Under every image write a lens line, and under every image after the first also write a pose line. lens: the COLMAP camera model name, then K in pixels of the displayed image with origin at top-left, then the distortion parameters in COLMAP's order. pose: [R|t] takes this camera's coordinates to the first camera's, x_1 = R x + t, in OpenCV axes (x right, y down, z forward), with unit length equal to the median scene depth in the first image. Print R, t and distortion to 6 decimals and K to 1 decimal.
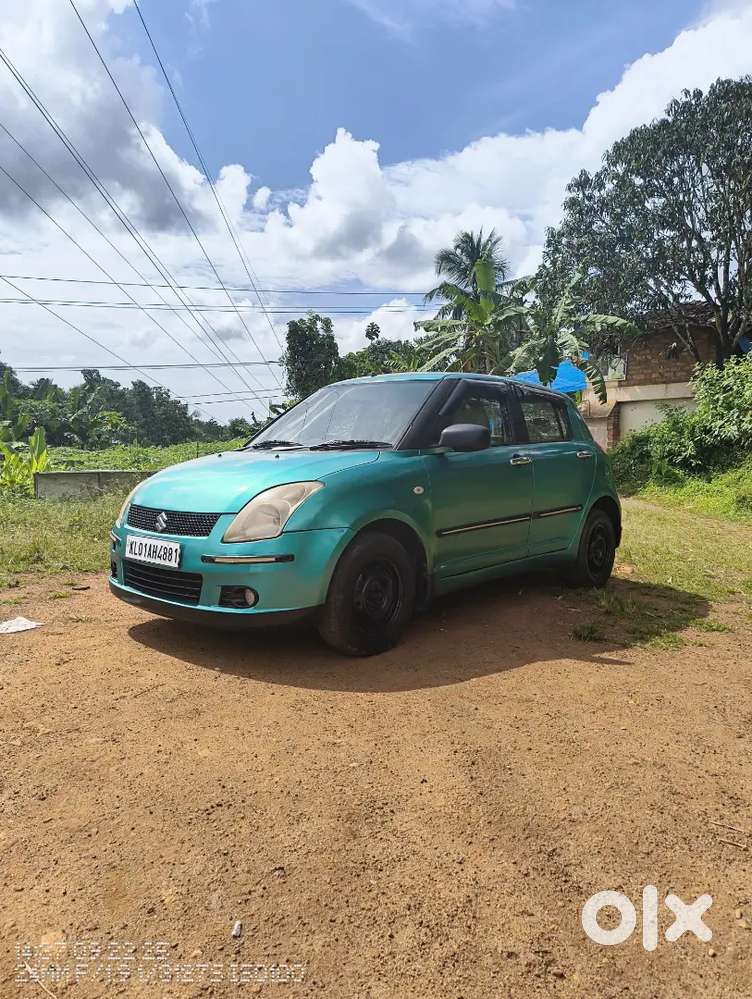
lens RADIAL K [[687.9, 0, 376.0], [0, 687.9, 499.5], [0, 0, 1]] dist [0.037283, -0.038760]
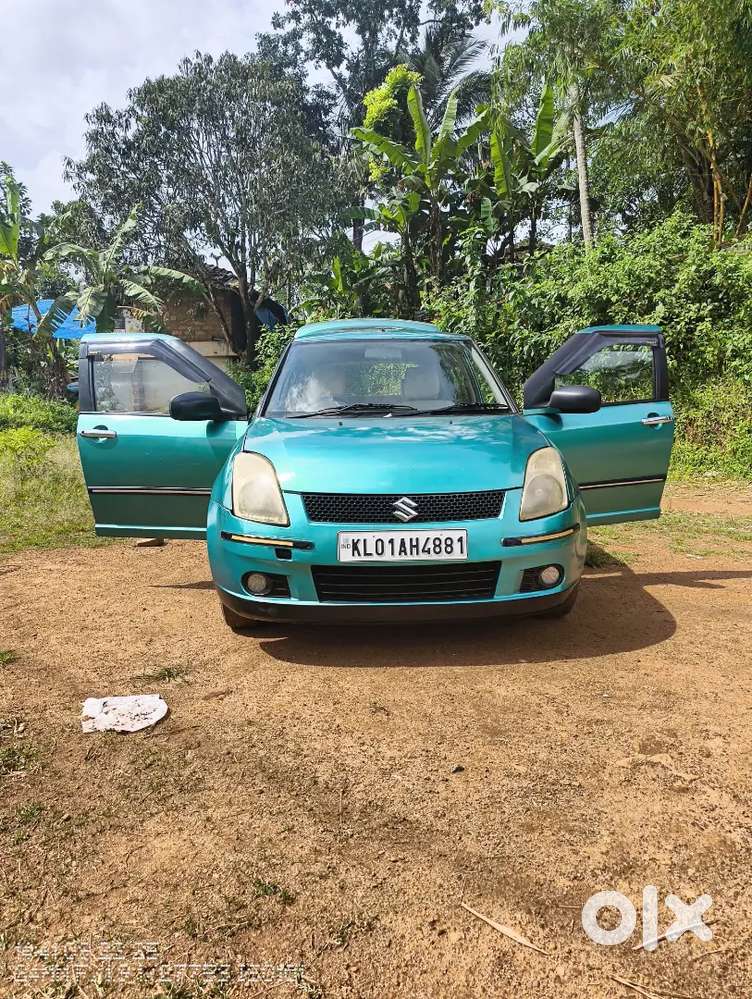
lens RADIAL K [[686.1, 0, 376.0], [0, 686.1, 499.5], [0, 0, 1]] dist [0.058953, -0.069859]
pose [[0.707630, -0.105127, 0.698719, -0.861308], [0.060411, 0.994251, 0.088410, -0.050092], [-0.703996, -0.020351, 0.709912, 0.437405]]
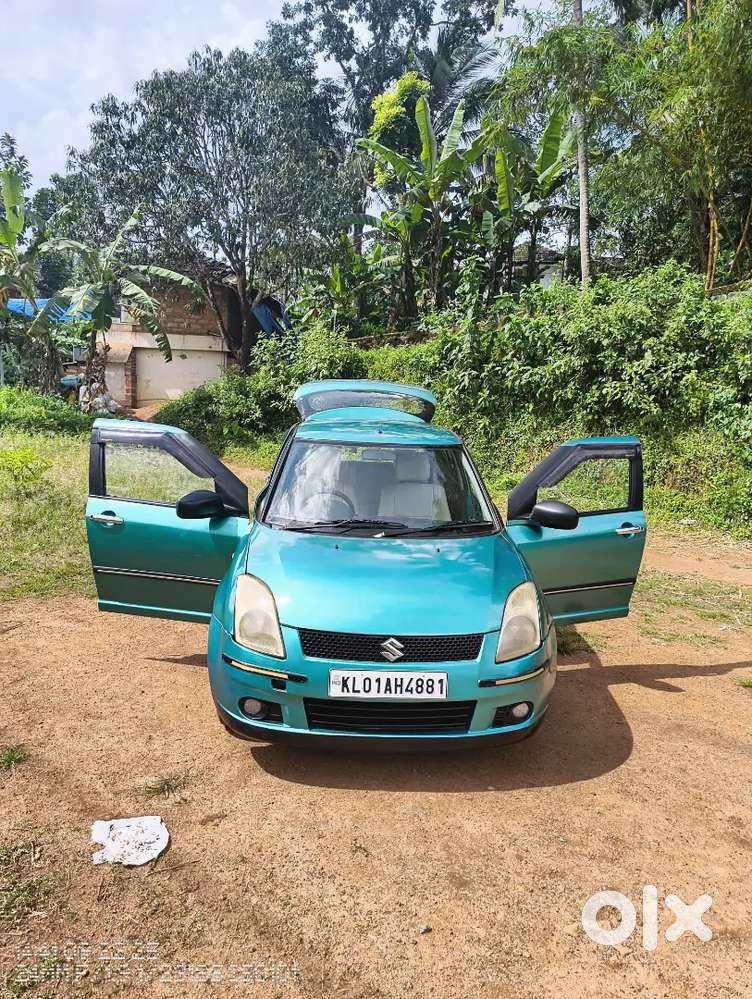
lens RADIAL K [[687.9, 0, 376.0], [0, 687.9, 499.5], [0, 0, 1]] dist [0.037283, -0.038760]
pose [[0.697908, -0.082927, 0.711370, -0.902480], [0.004272, 0.993738, 0.111653, -0.248136], [-0.716174, -0.074884, 0.693892, 0.401093]]
